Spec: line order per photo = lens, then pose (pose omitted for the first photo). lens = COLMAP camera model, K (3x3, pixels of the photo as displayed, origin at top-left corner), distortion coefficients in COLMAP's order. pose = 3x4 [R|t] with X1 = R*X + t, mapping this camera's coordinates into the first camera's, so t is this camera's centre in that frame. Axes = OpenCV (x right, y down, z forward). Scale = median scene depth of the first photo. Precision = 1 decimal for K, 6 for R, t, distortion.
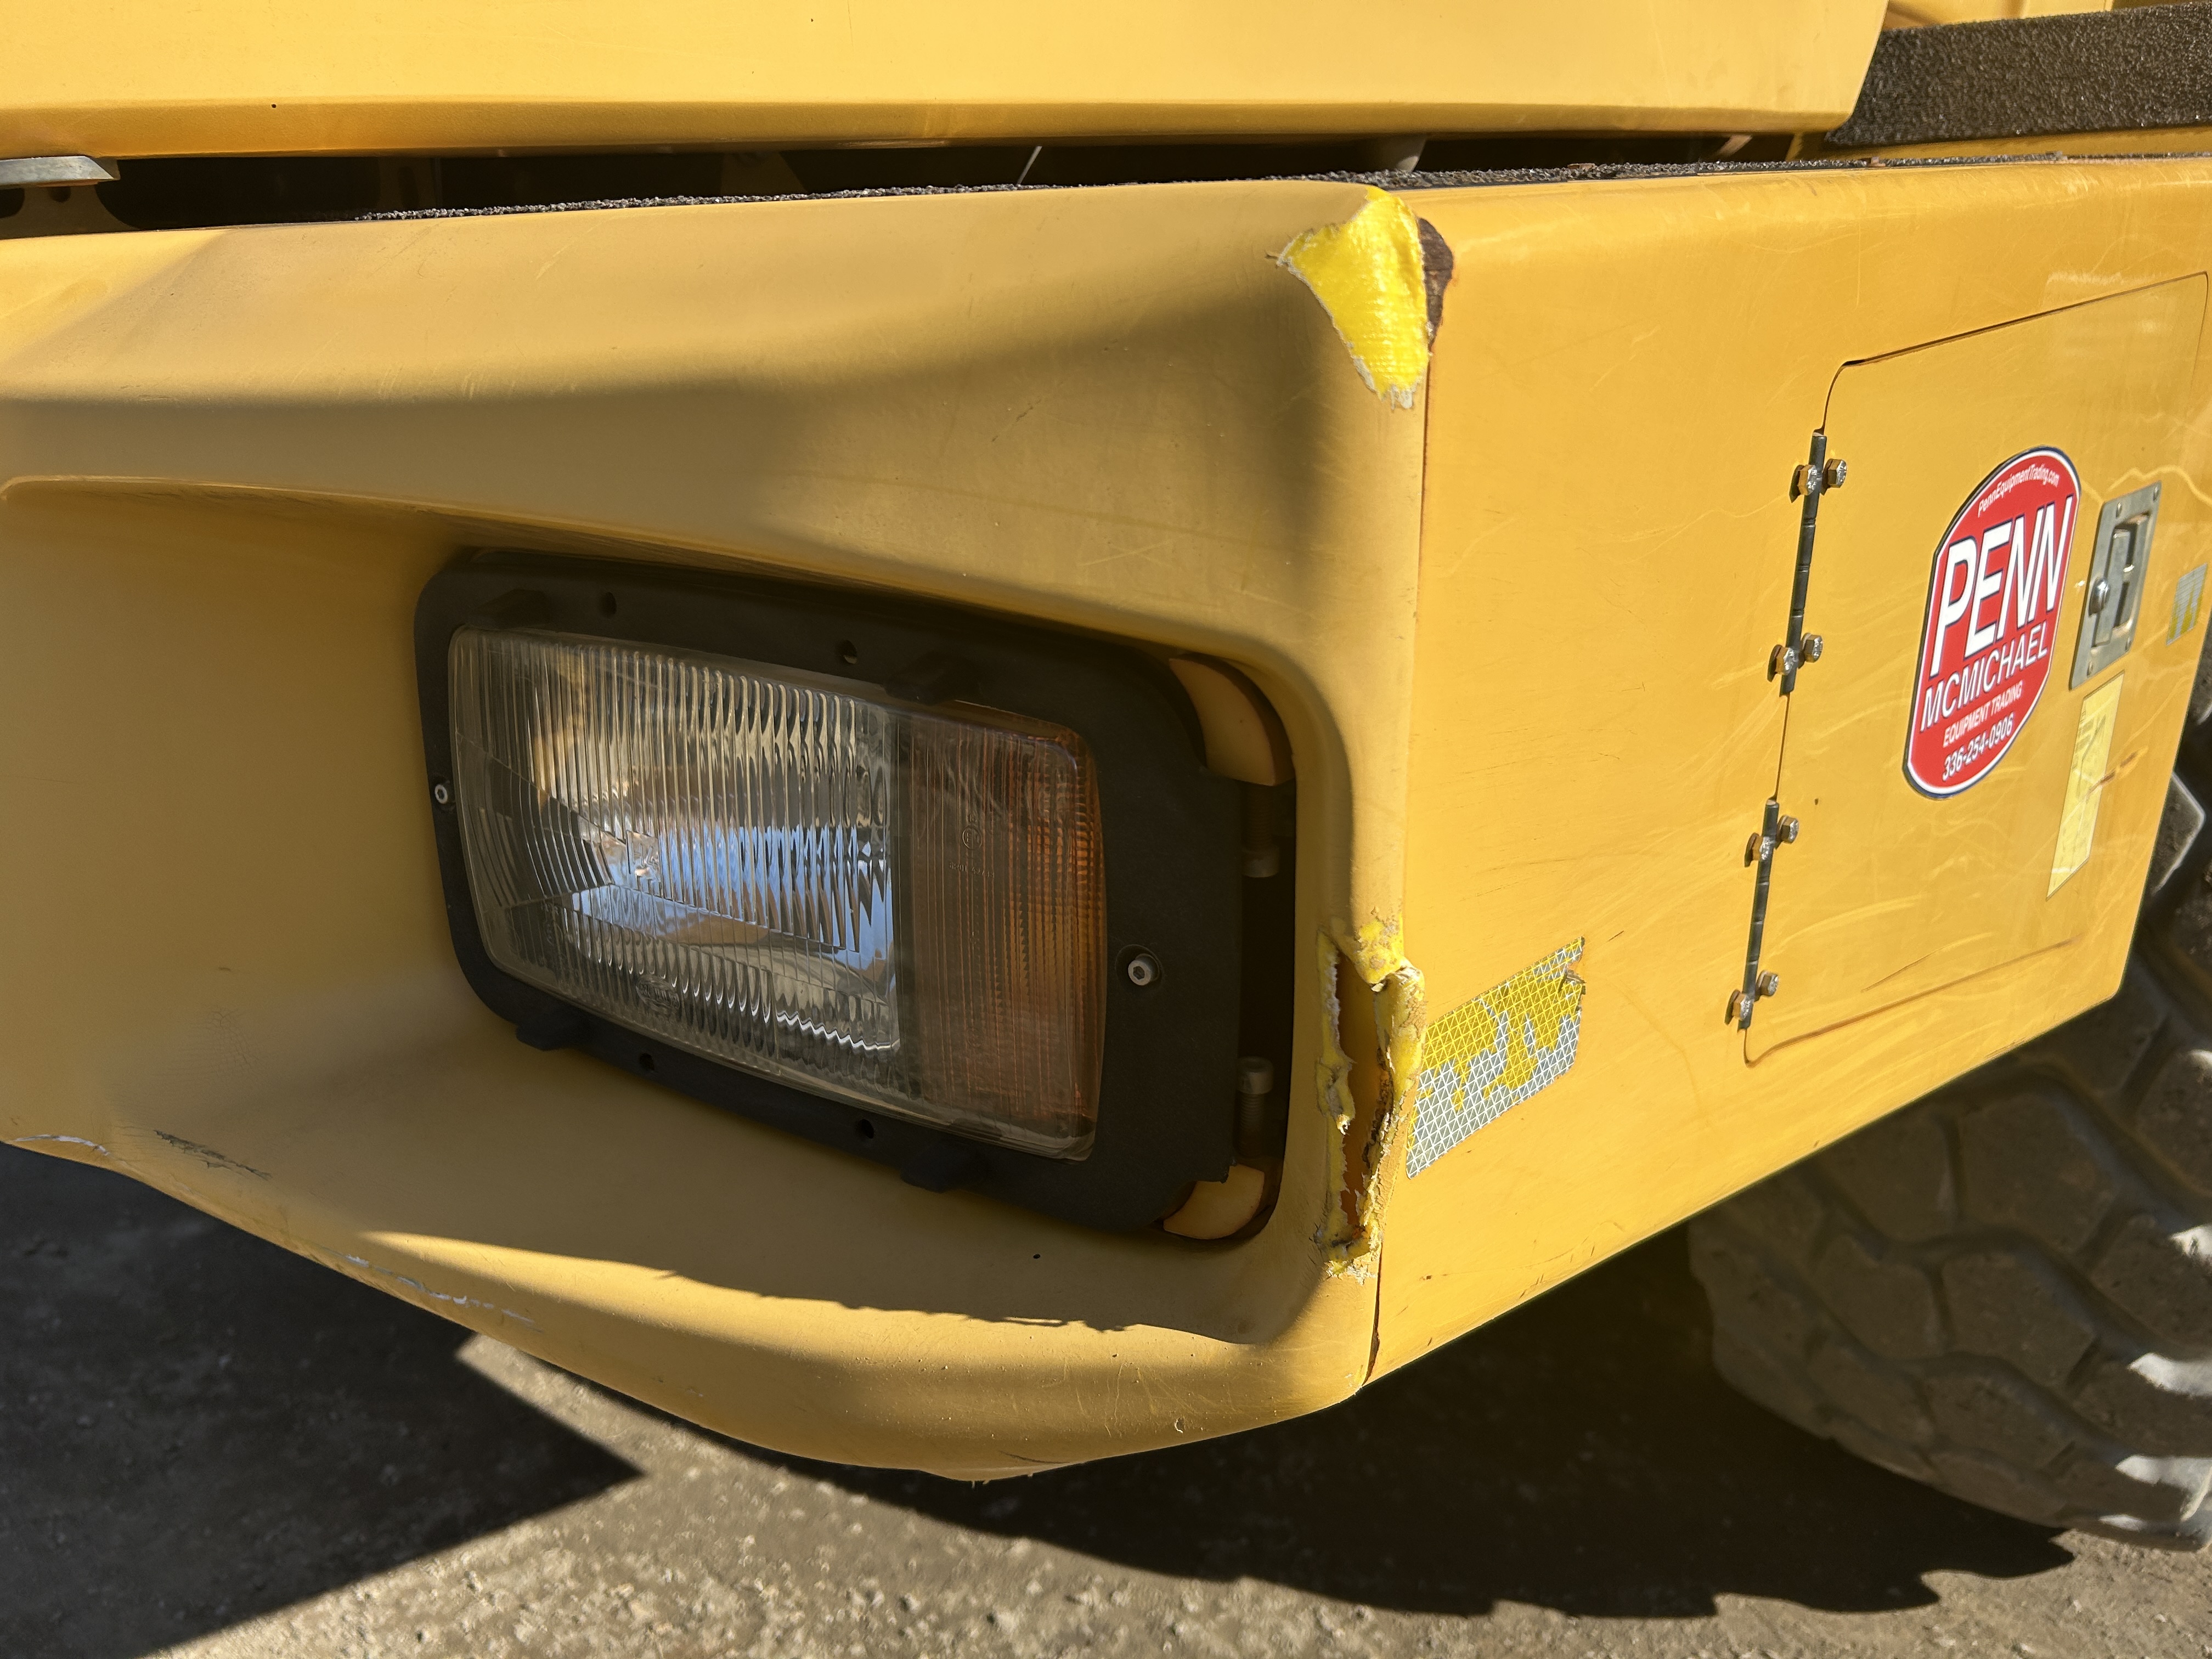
lens RADIAL K [[1699.7, 0, 1106.0], [0, 1699.7, 829.5], [0, 0, 1]] dist [0.099362, -0.212935]
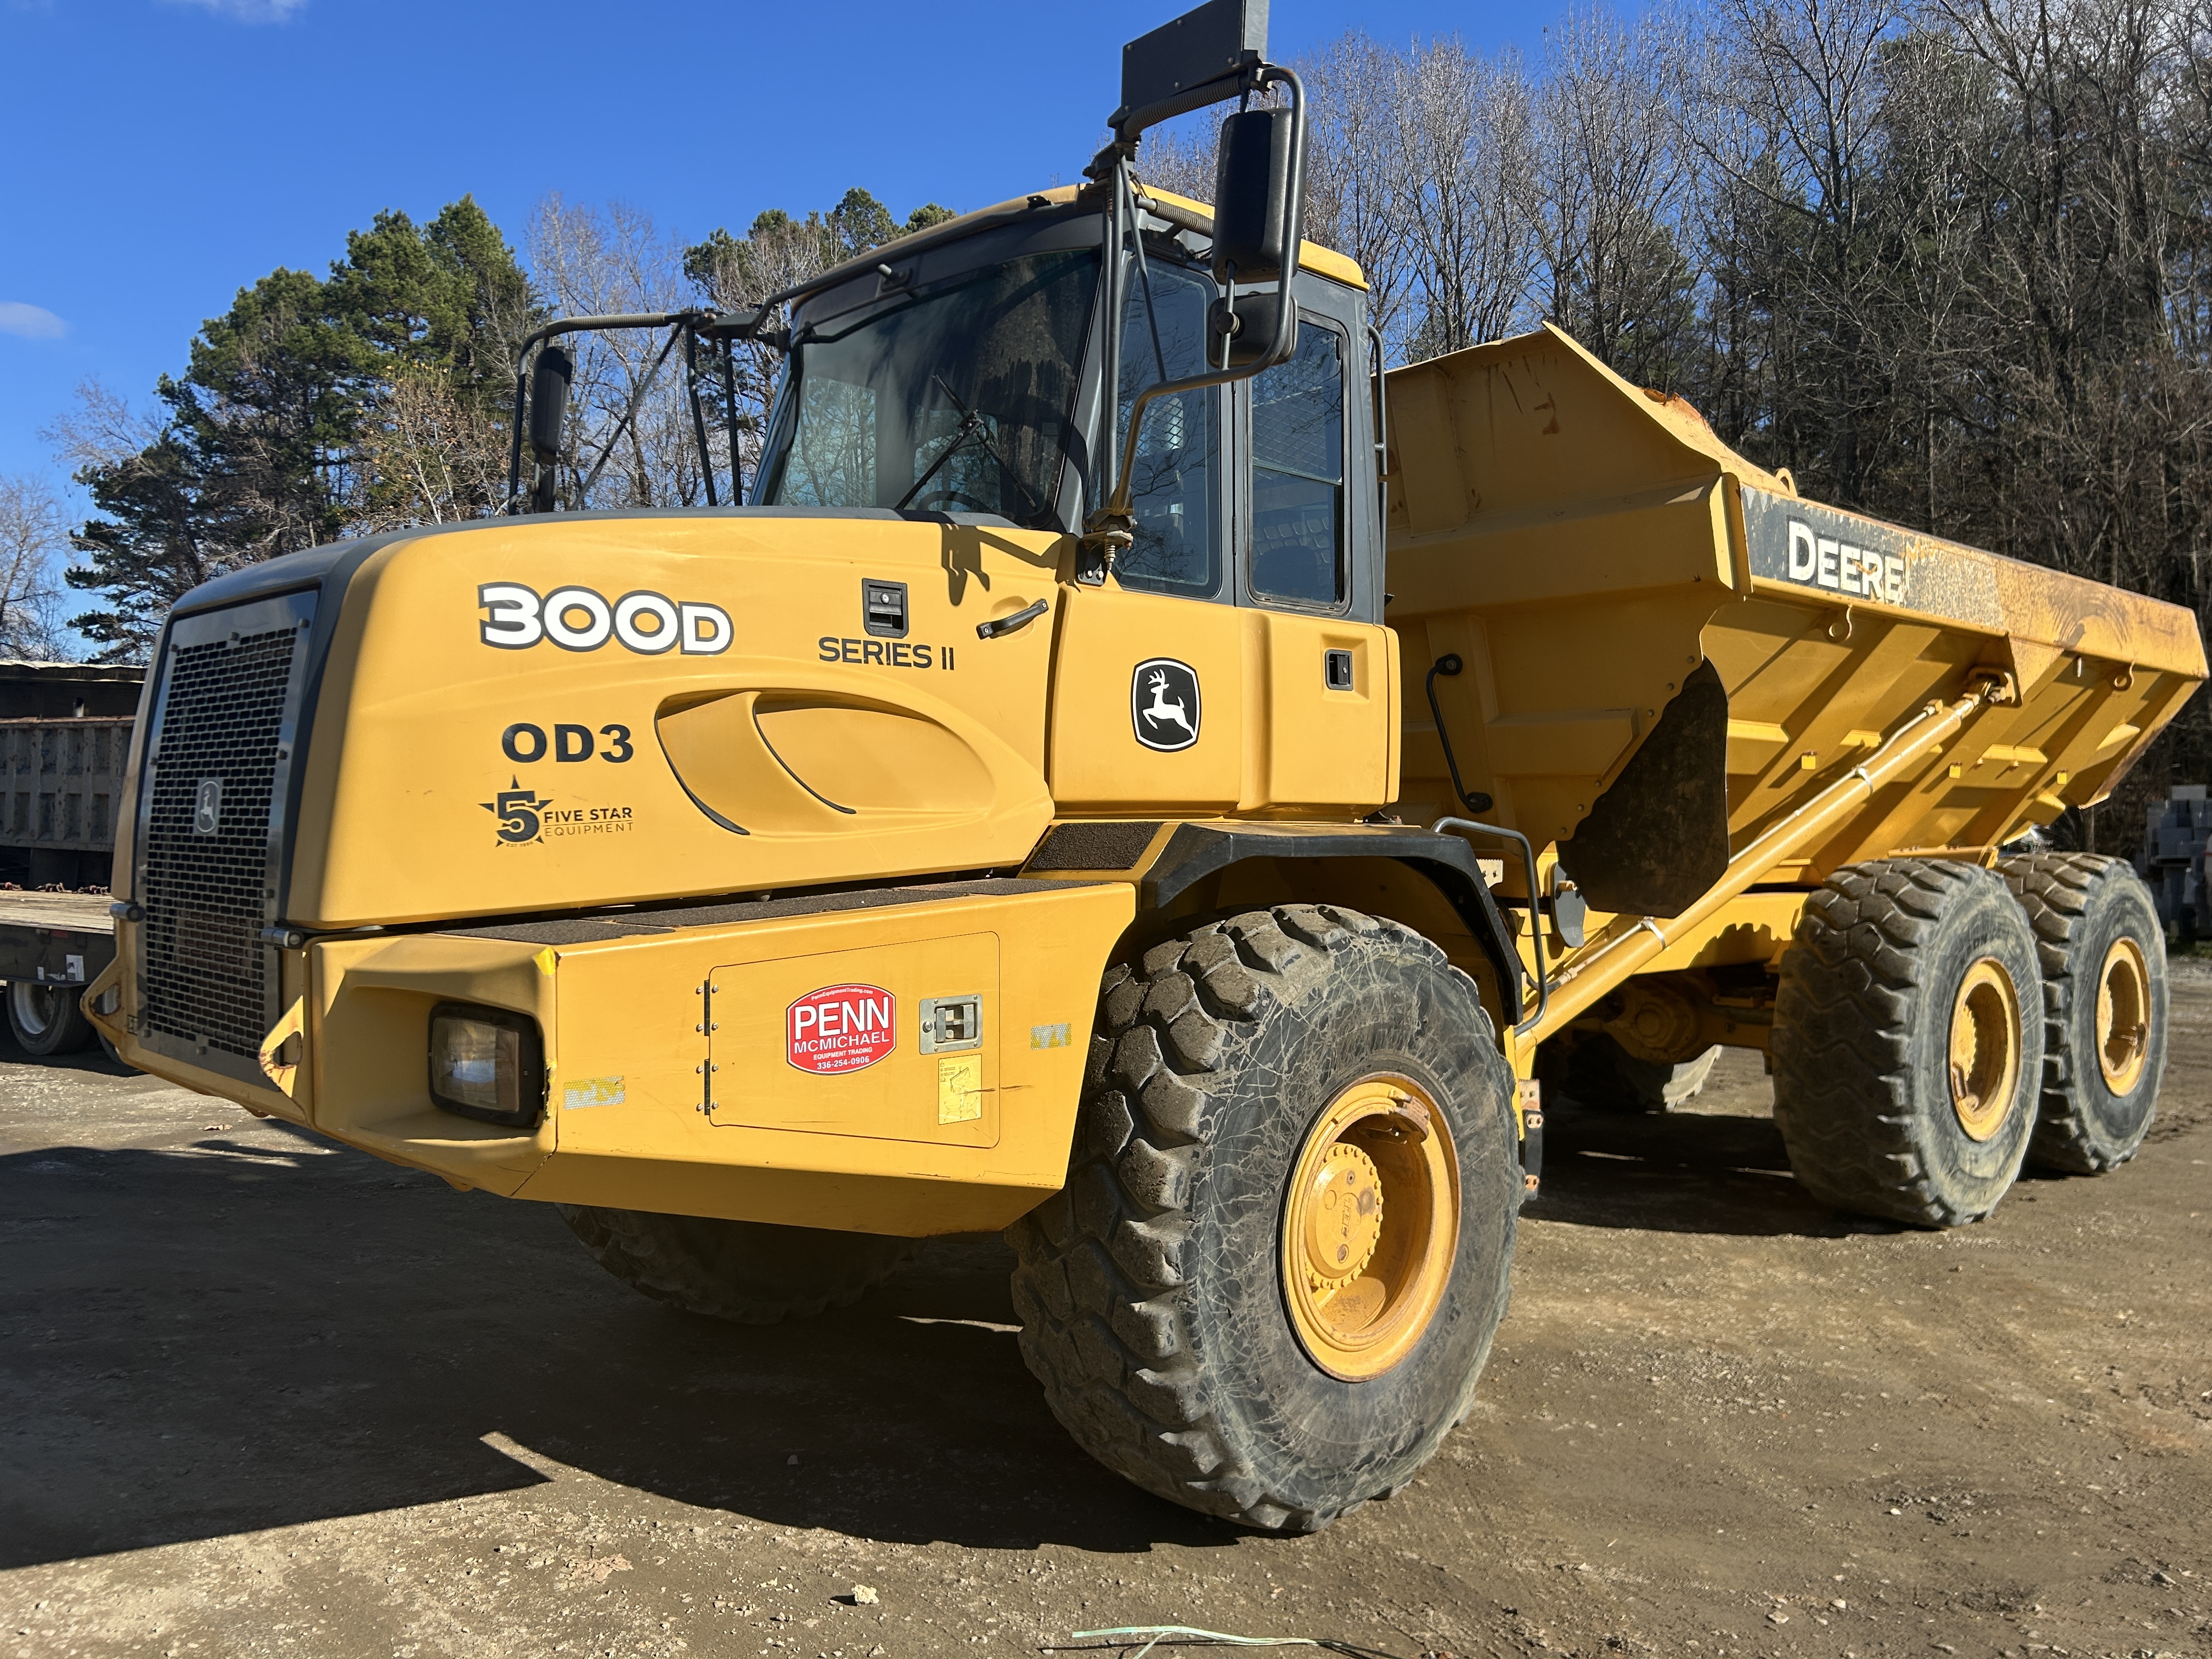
lens RADIAL K [[1639.9, 0, 1137.9], [0, 1639.9, 860.8], [0, 0, 1]] dist [0.104224, -0.178102]
pose [[0.994020, 0.000351, -0.109196, 0.688483], [-0.032839, 0.954664, -0.295868, 0.254534], [0.104141, 0.297685, 0.948967, -1.108086]]
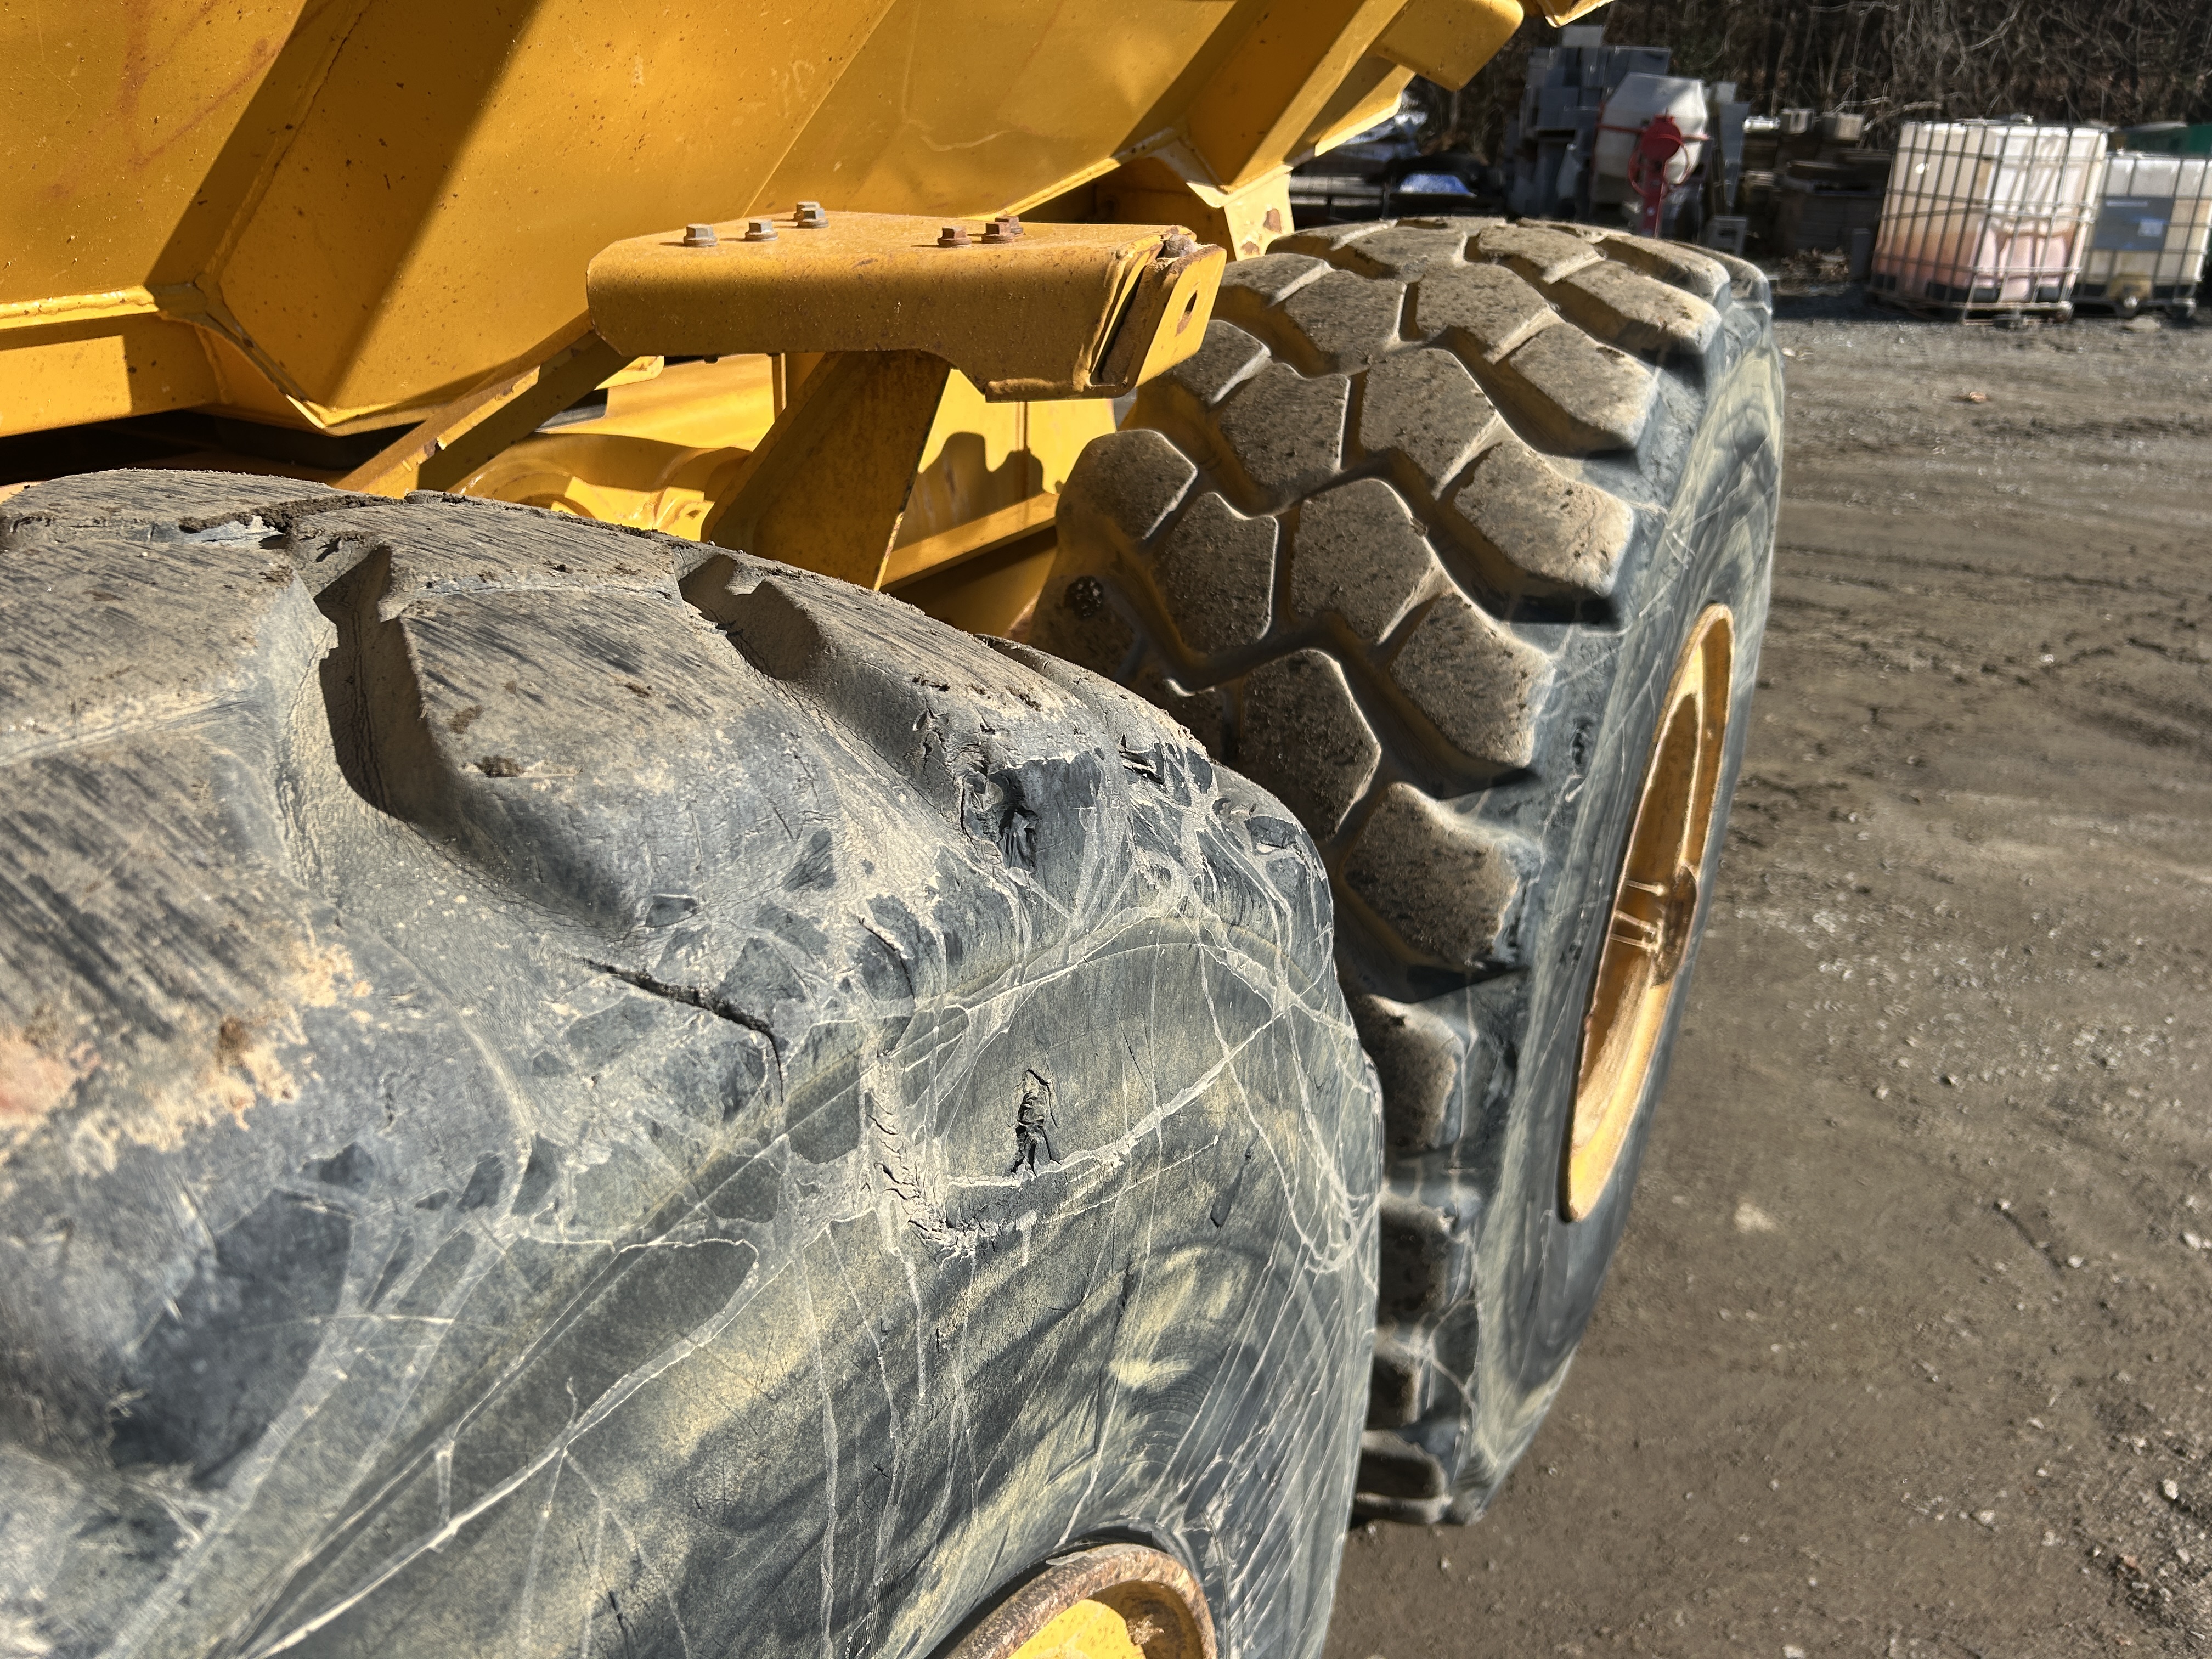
lens RADIAL K [[1699.7, 0, 1106.0], [0, 1699.7, 829.5], [0, 0, 1]] dist [0.099362, -0.212935]
pose [[0.972103, -0.057361, 0.227431, 2.005490], [0.033664, 0.993717, 0.106738, -0.796529], [-0.232125, -0.096104, 0.967927, 2.019825]]
